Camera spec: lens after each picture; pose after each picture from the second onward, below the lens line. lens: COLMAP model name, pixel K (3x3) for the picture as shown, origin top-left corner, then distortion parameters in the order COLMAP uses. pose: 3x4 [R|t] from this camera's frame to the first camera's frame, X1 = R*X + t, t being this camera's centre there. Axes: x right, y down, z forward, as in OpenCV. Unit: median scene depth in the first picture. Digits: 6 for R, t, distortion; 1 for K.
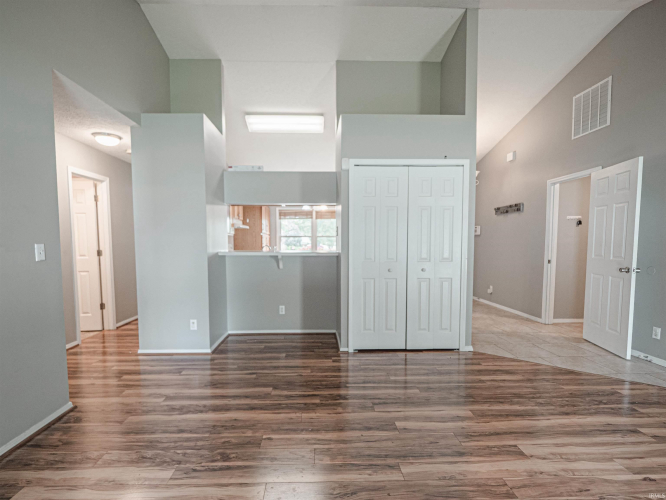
lens RADIAL K [[327.5, 0, 327.6], [0, 327.5, 263.8], [0, 0, 1]] dist [-0.002824, -0.001113]
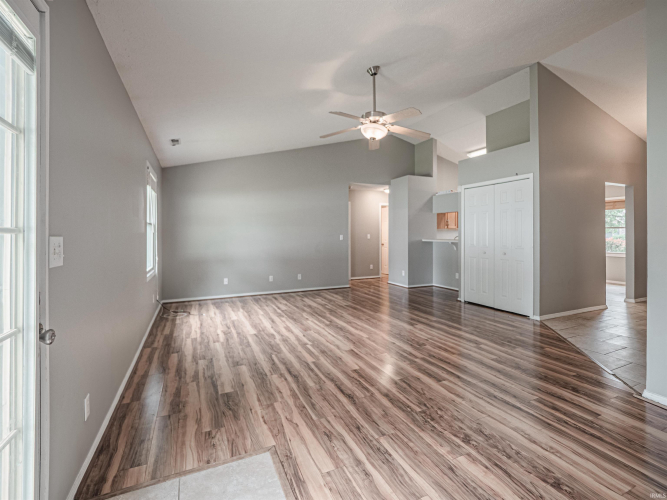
lens RADIAL K [[292.2, 0, 332.6], [0, 292.2, 232.4], [0, 0, 1]] dist [-0.001464, -0.002403]
pose [[0.409404, -0.005784, -0.912335, 1.633232], [-0.059733, 0.997664, -0.033130, 0.016336], [0.910396, 0.068060, 0.408102, -0.299003]]
